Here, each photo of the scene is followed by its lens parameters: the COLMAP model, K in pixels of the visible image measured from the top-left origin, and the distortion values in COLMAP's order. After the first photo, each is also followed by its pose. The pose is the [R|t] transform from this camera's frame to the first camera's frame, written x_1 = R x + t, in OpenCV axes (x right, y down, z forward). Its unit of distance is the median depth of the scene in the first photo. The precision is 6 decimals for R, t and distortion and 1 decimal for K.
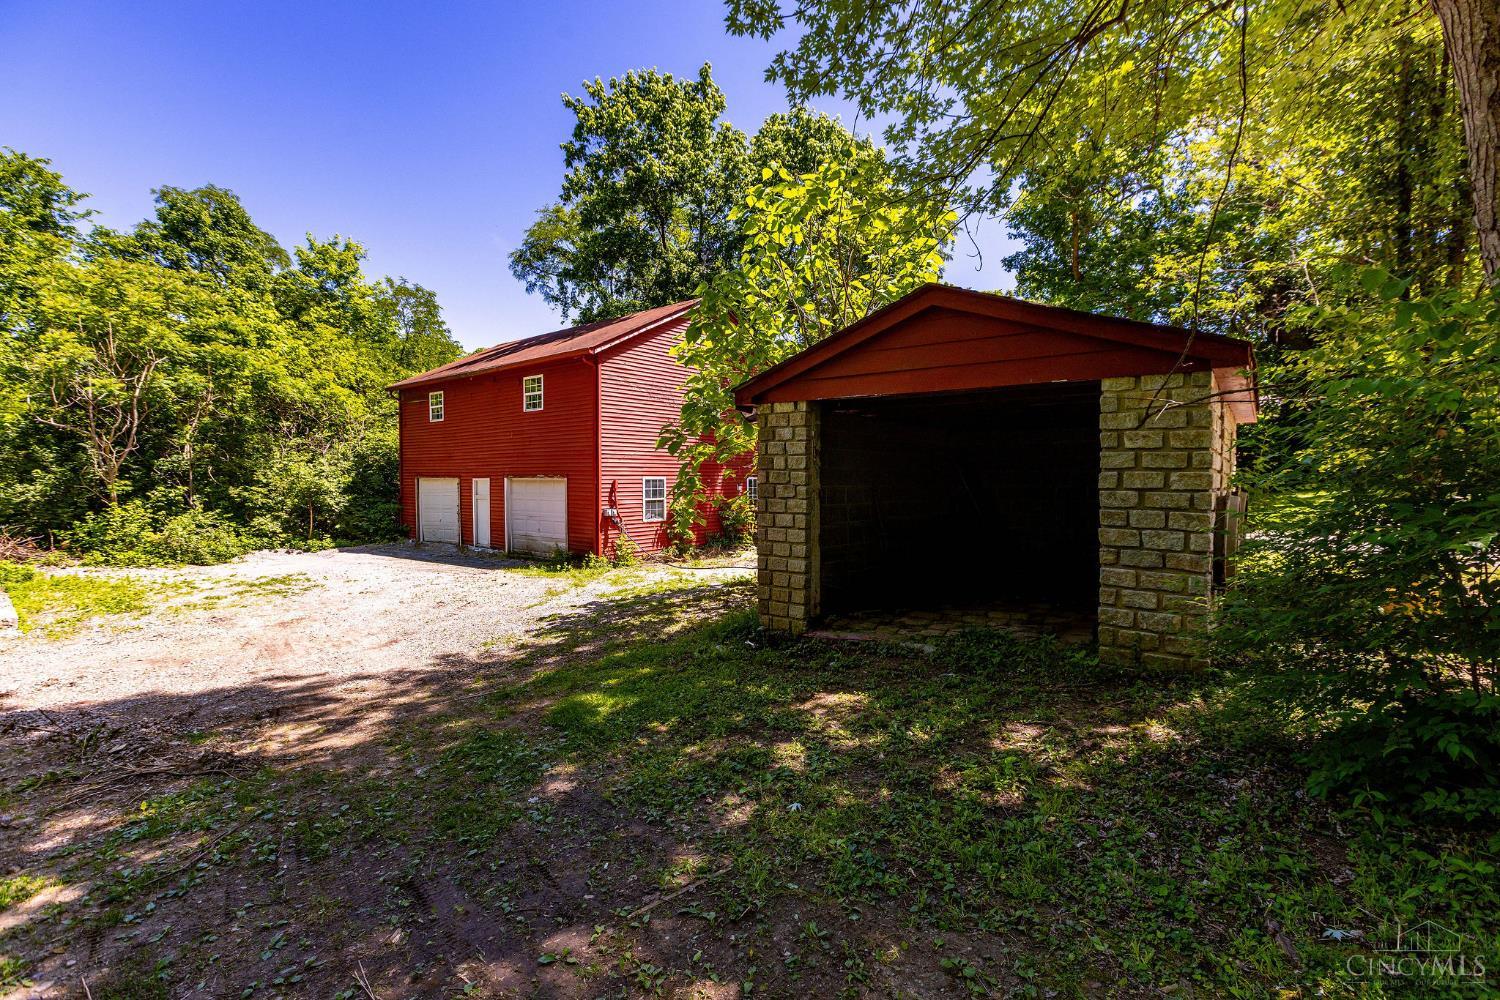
lens RADIAL K [[681.1, 0, 746.2], [0, 681.1, 504.6], [0, 0, 1]] dist [-0.001506, -0.000200]
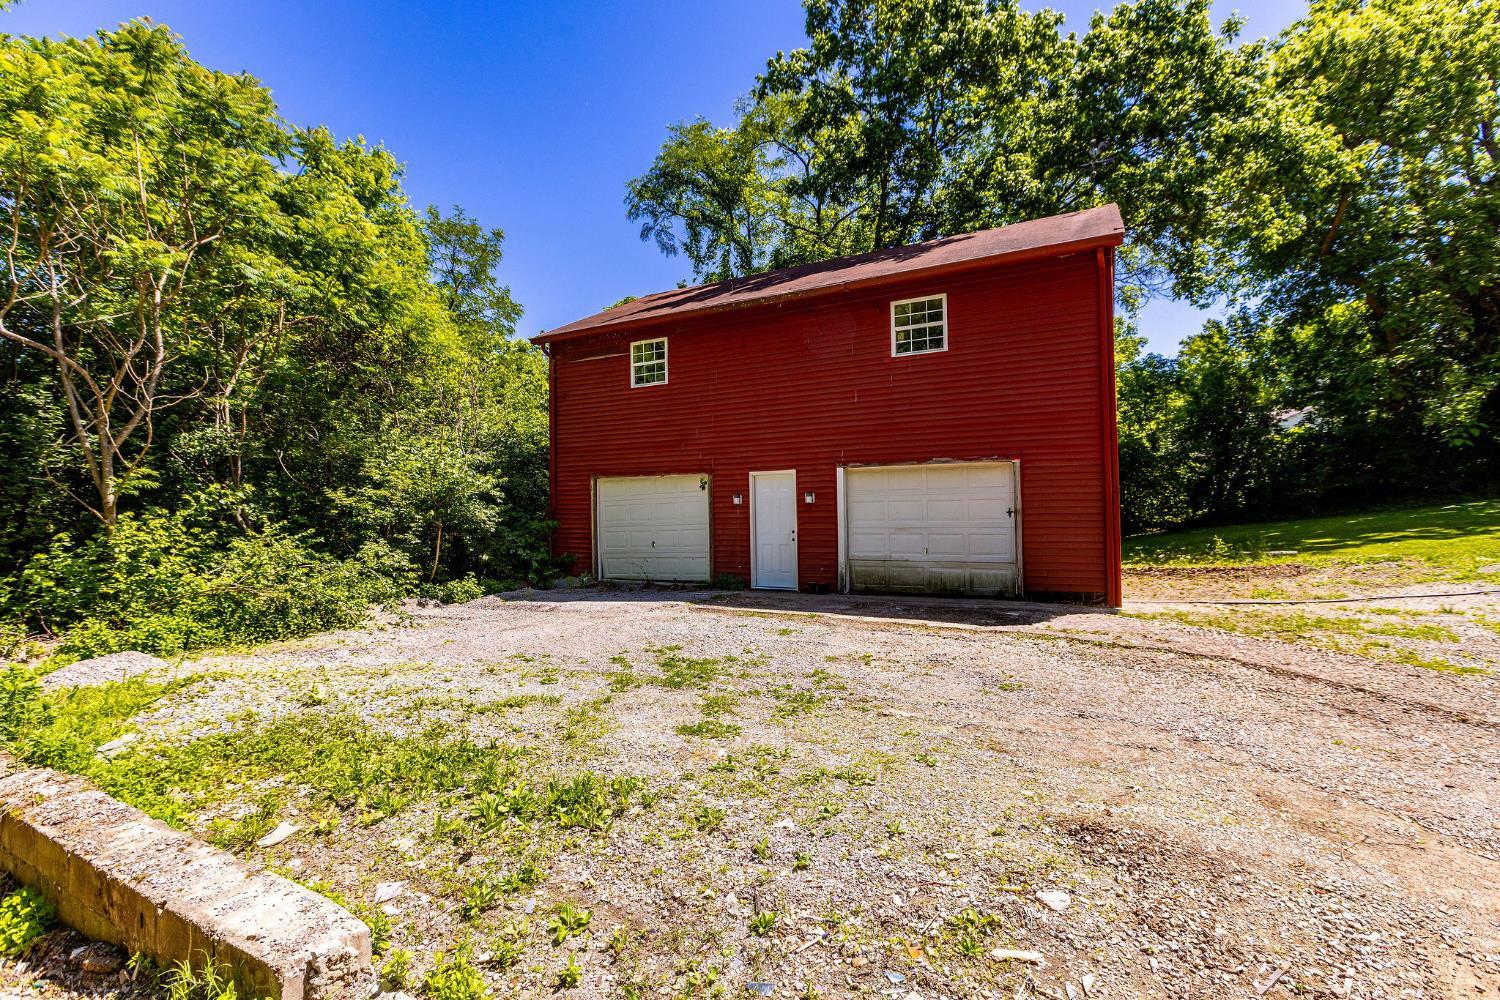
lens RADIAL K [[681.1, 0, 753.3], [0, 681.1, 494.3], [0, 0, 1]] dist [-0.001506, -0.000200]
pose [[0.980277, -0.008958, 0.197425, -0.517047], [0.020862, 0.998081, -0.058301, 0.017818], [-0.196524, 0.061270, 0.978583, 0.393337]]
